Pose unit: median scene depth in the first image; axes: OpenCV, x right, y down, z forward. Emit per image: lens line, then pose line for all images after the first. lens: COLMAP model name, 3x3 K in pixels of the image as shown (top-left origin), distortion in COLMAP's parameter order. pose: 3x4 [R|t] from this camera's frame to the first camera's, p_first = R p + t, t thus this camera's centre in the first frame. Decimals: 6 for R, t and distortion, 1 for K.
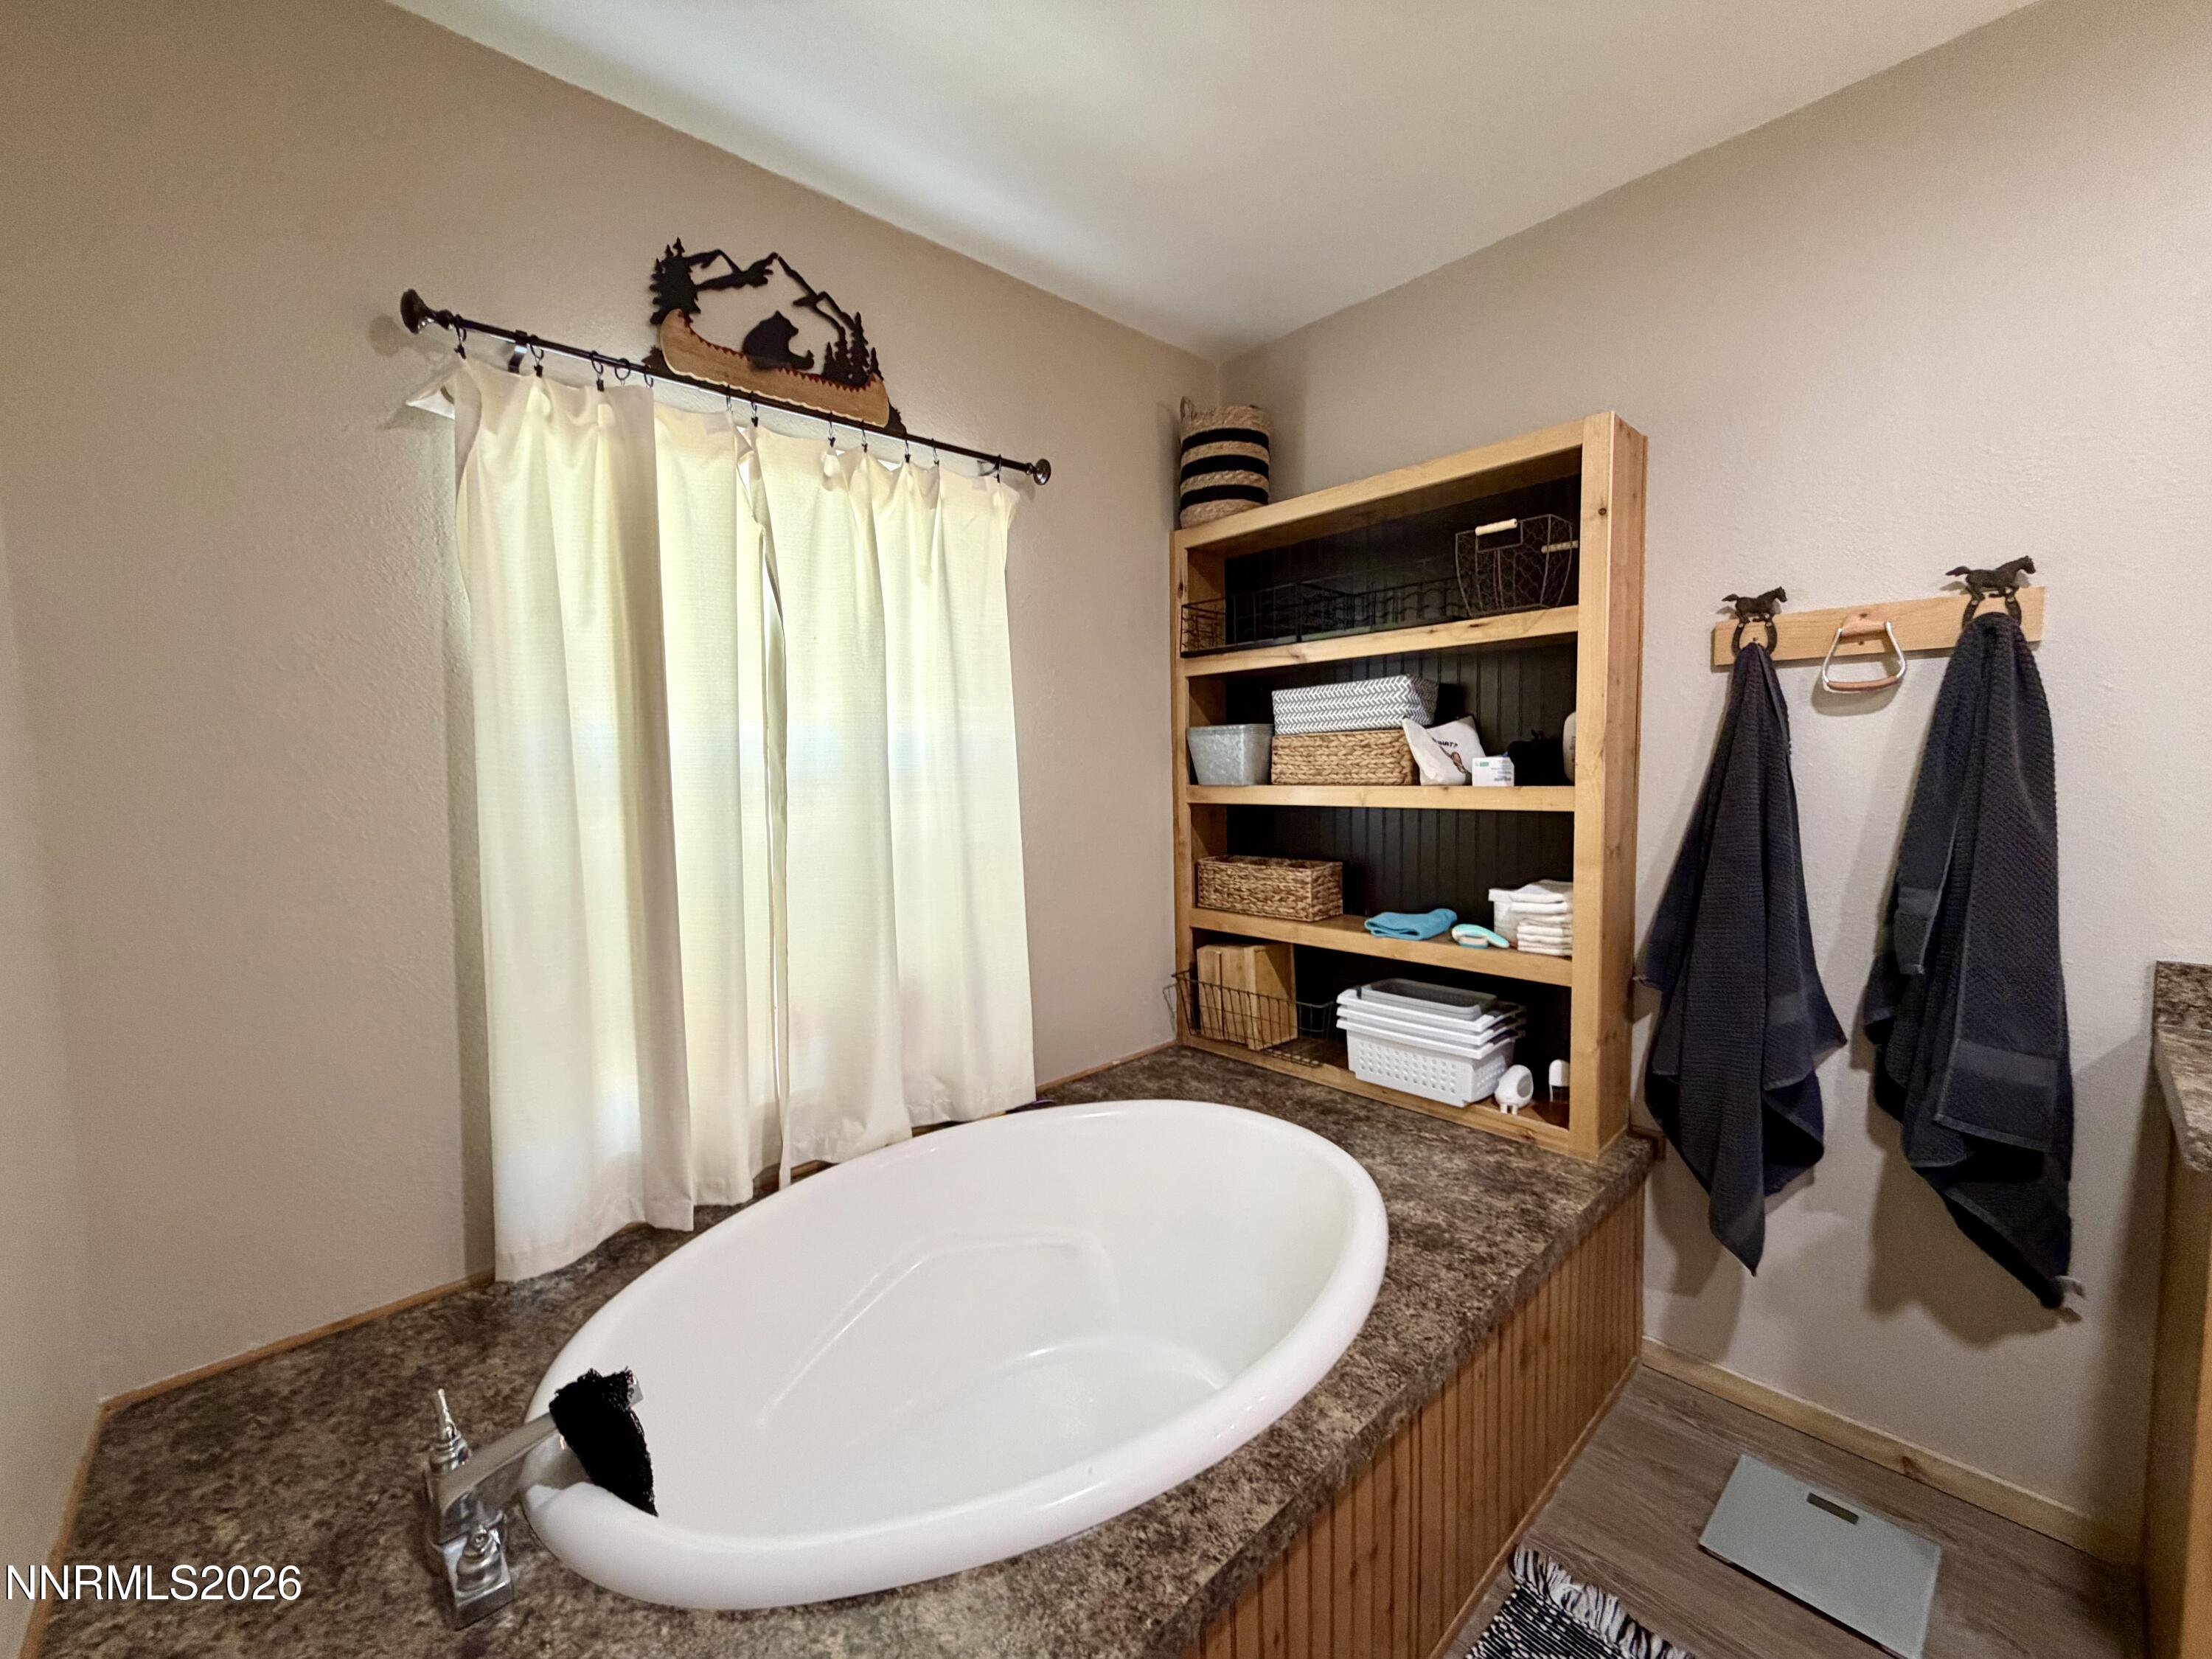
lens RADIAL K [[878.0, 0, 1092.2], [0, 878.0, 829.7], [0, 0, 1]] dist [0.000735, 0.000101]
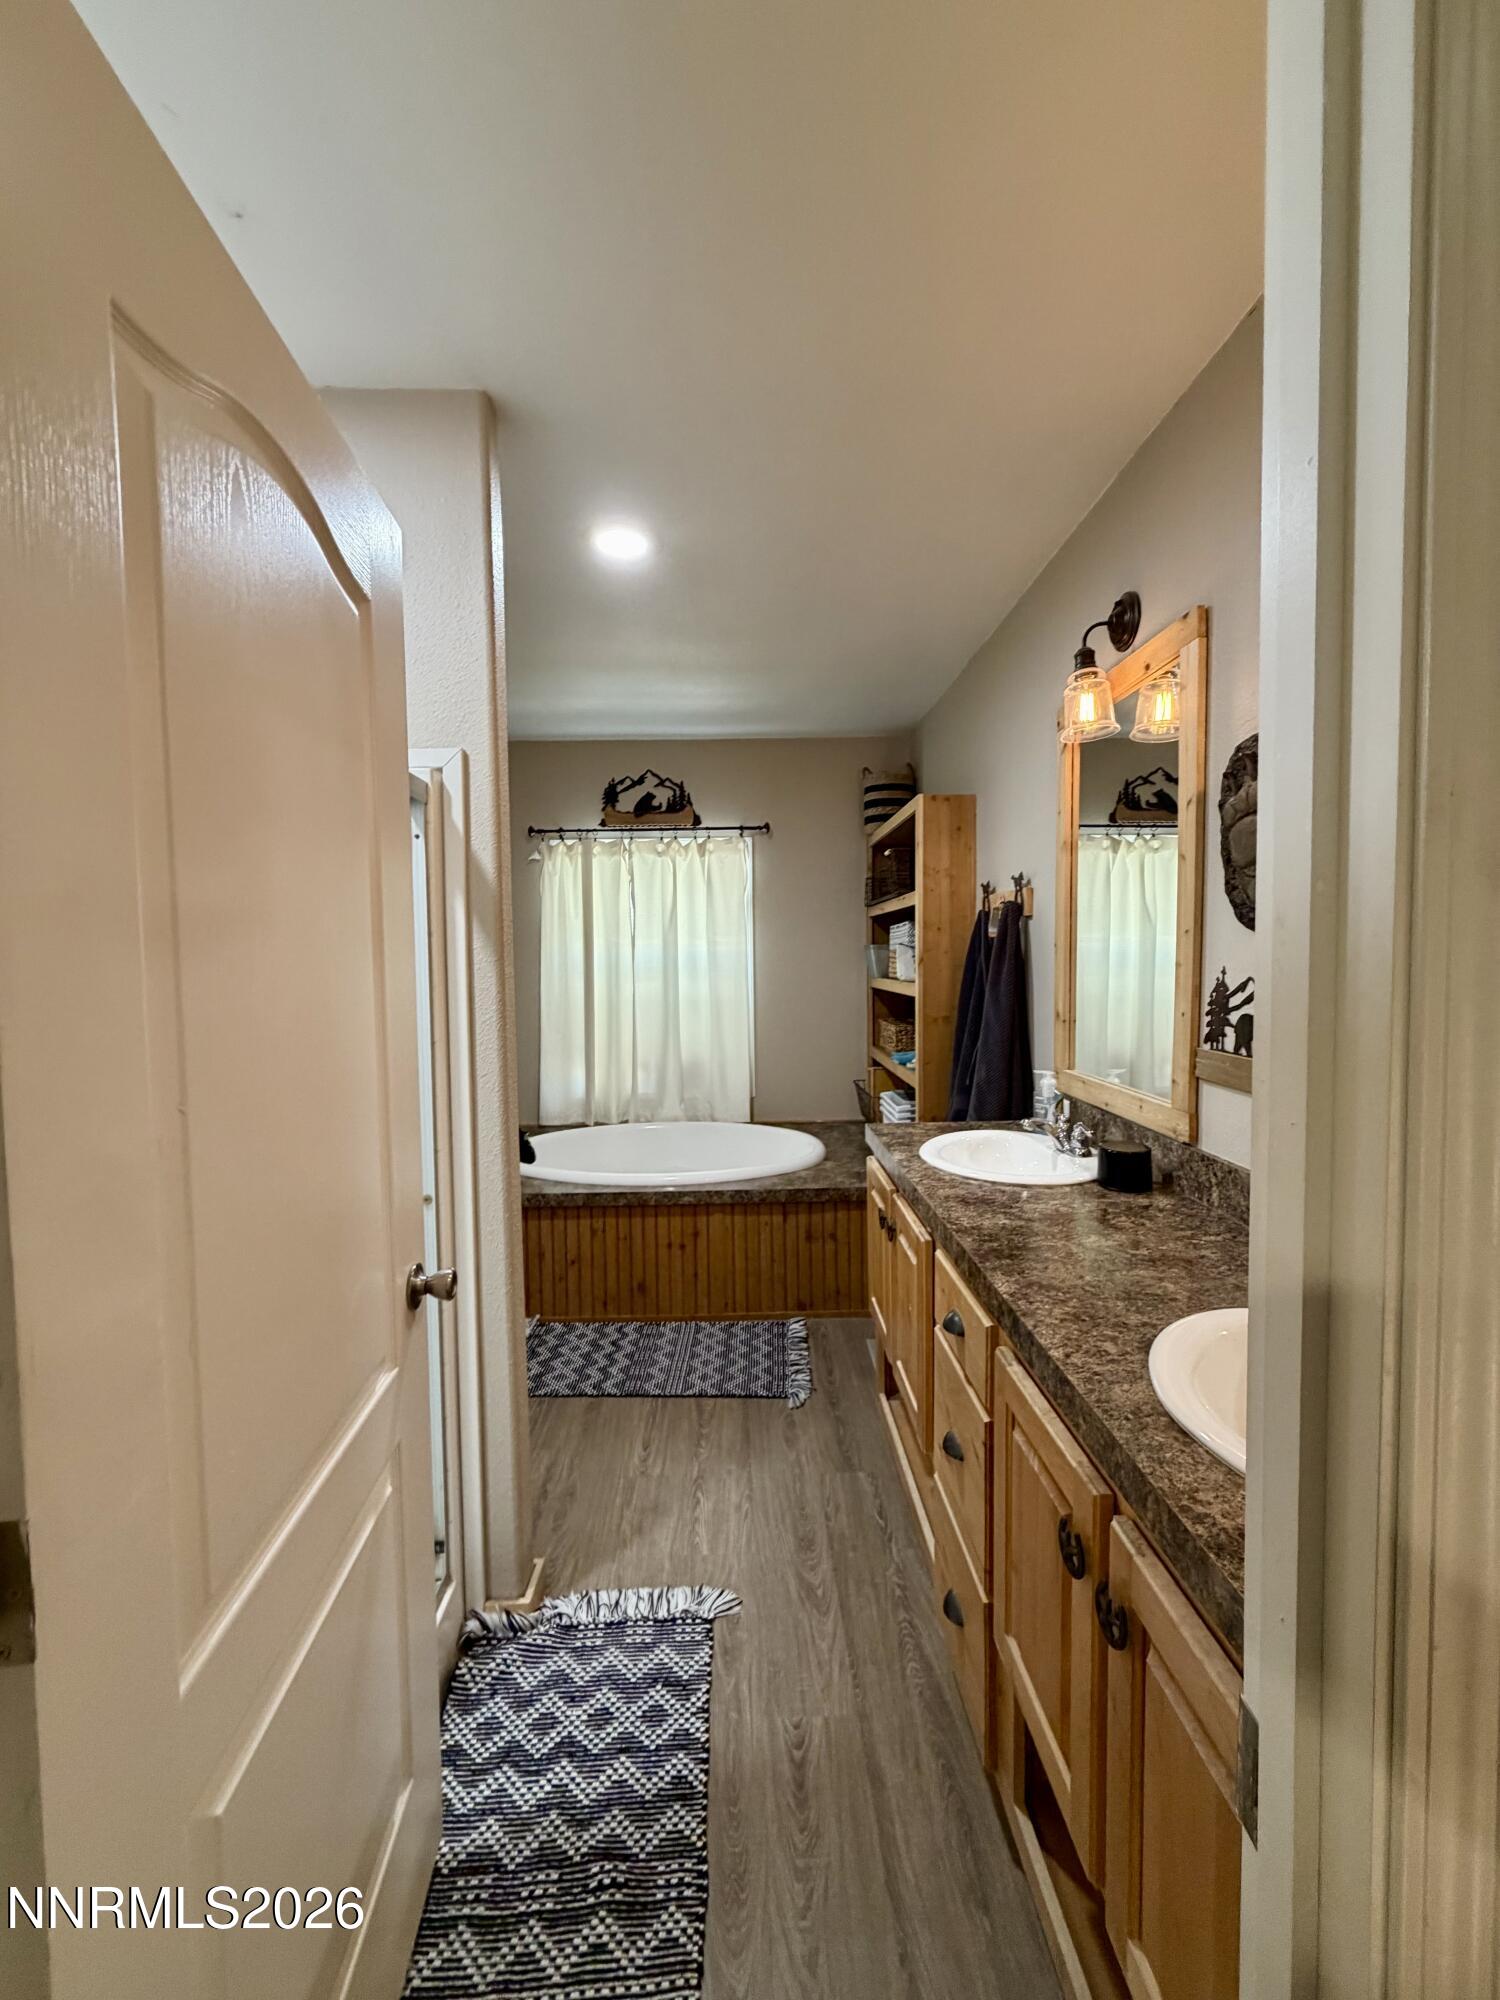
lens RADIAL K [[793.9, 0, 750.0], [0, 793.9, 1000.0], [0, 0, 1]] dist [0.000735, 0.000101]
pose [[0.745534, 0.057467, -0.663986, 1.462628], [-0.061359, 0.997963, 0.017477, -0.027711], [0.663638, 0.027712, 0.747541, -0.548468]]
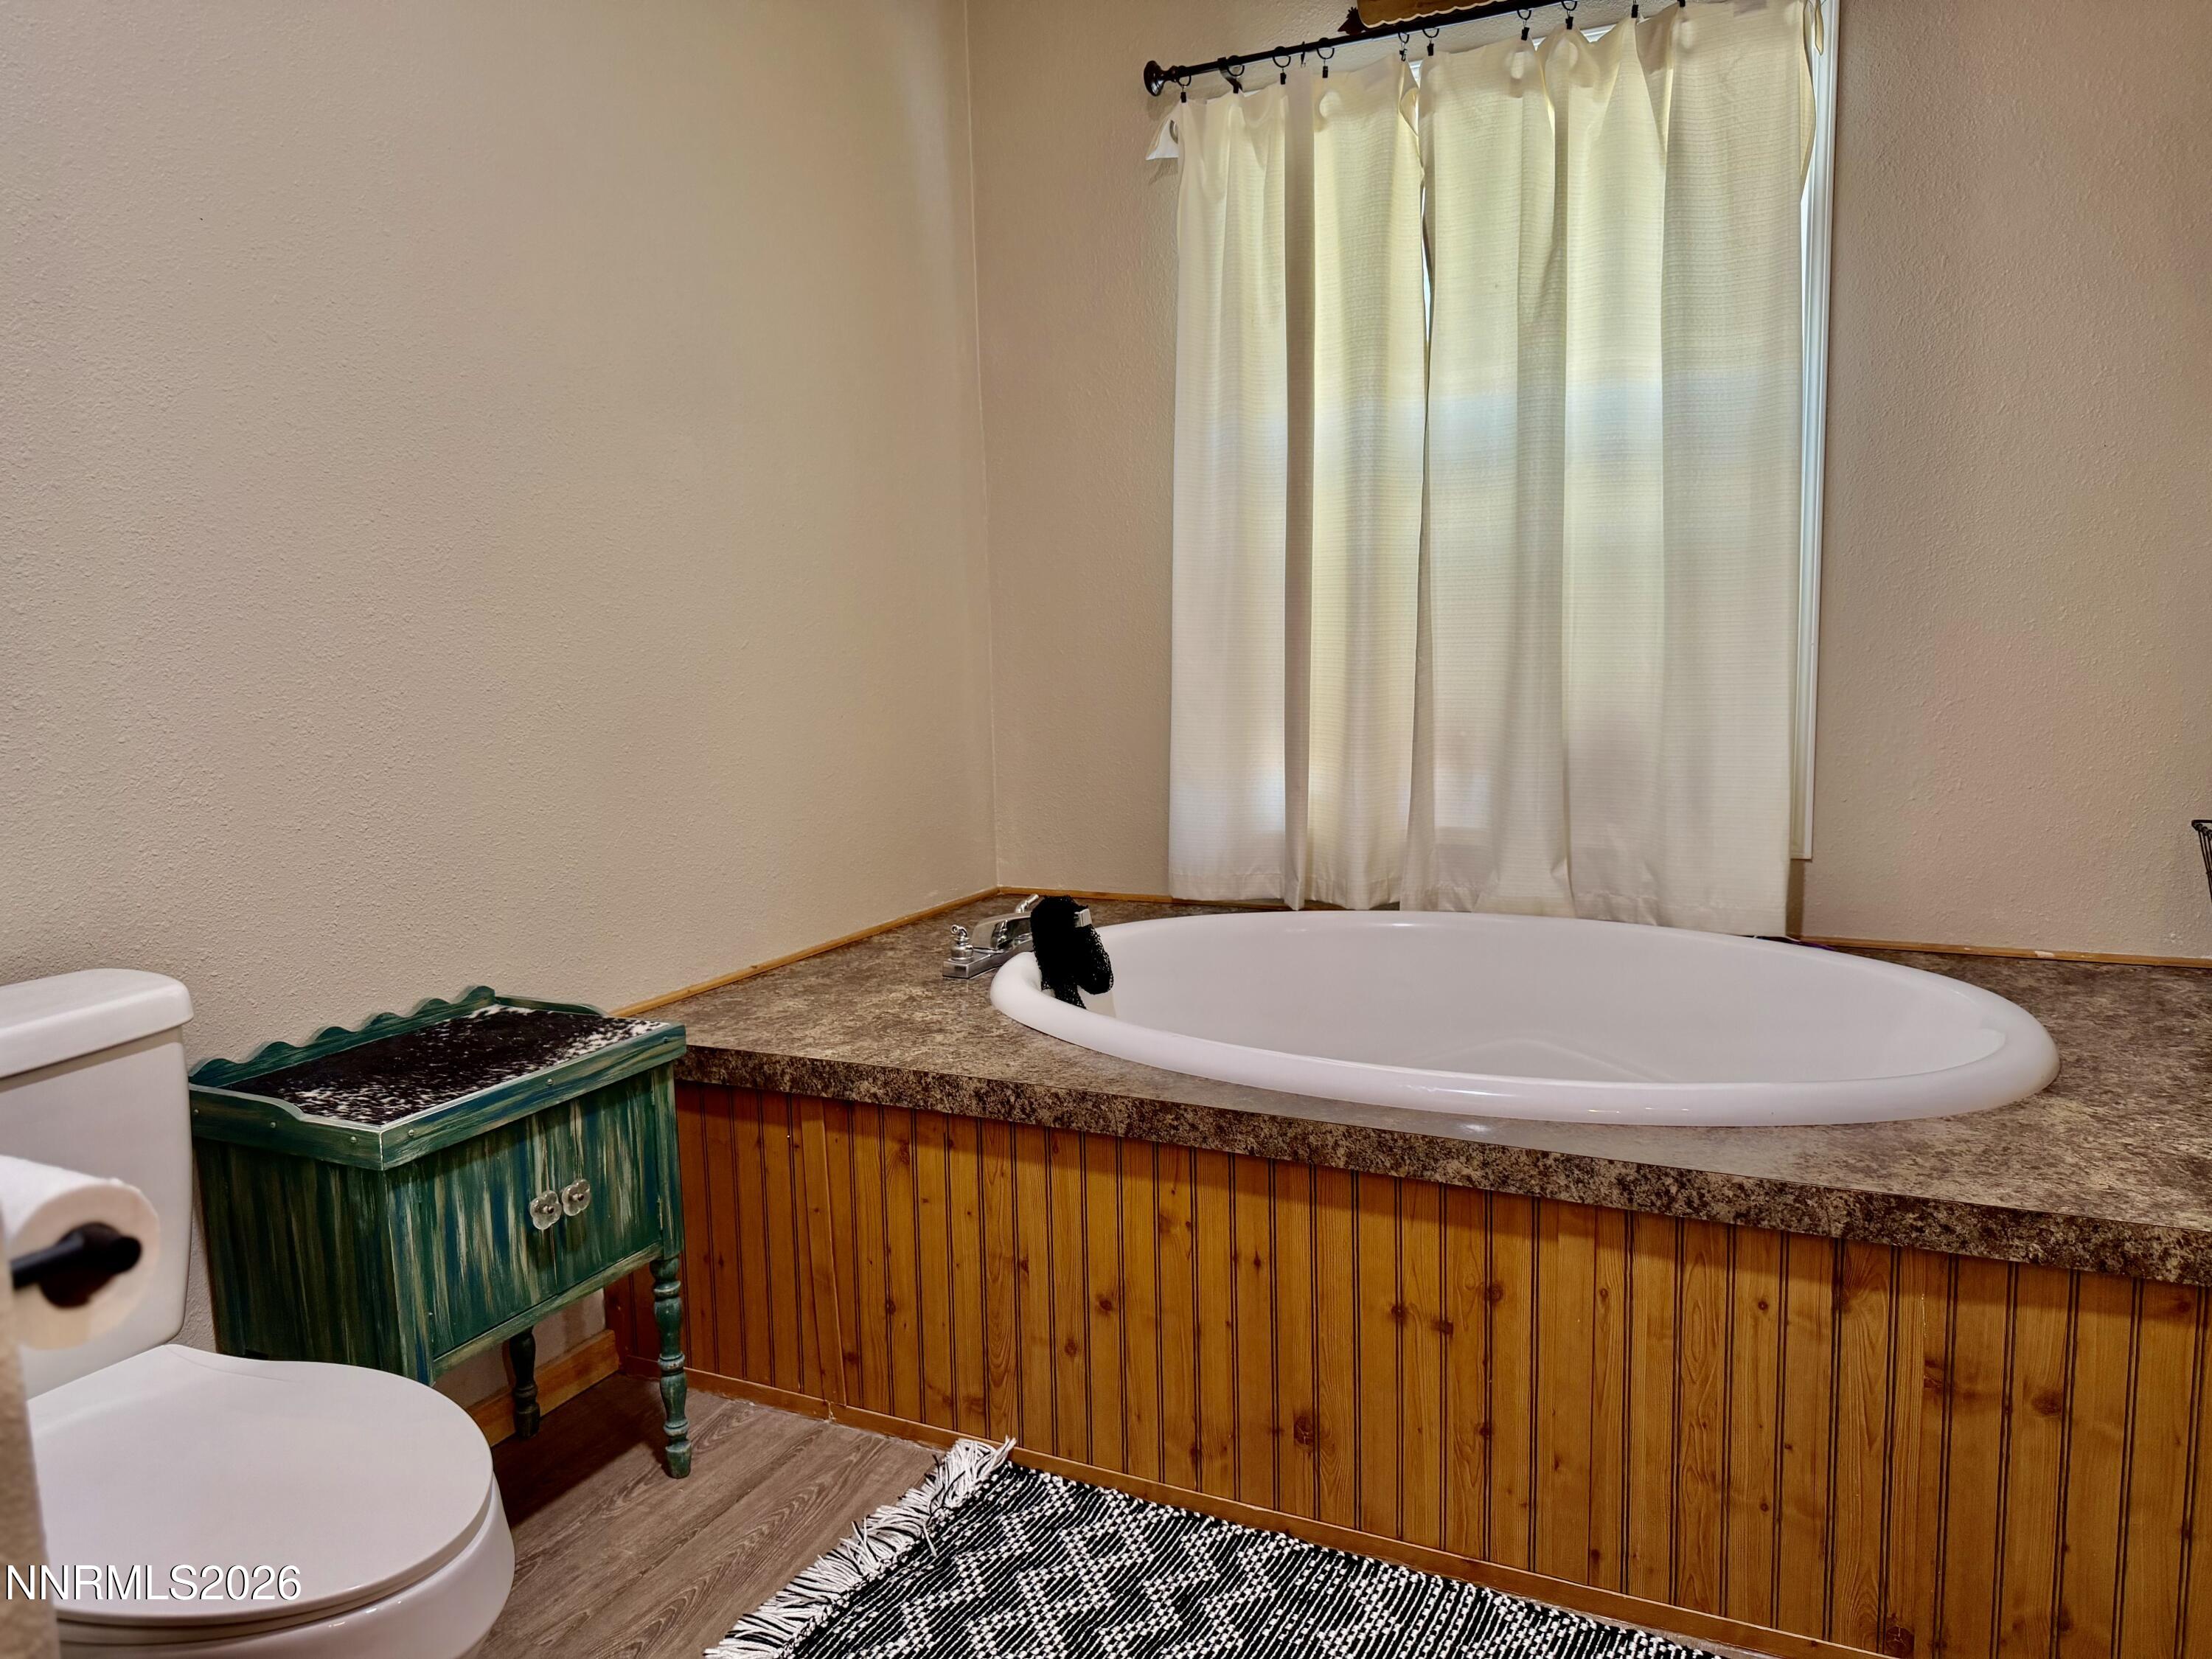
lens RADIAL K [[1557.2, 0, 1106.0], [0, 1557.2, 829.5], [0, 0, 1]] dist [0.007286, -0.021129]
pose [[0.356293, 0.142893, -0.923383, 1.012838], [-0.058084, 0.989713, 0.130745, 0.125599], [0.932567, 0.007050, 0.360928, 0.116351]]
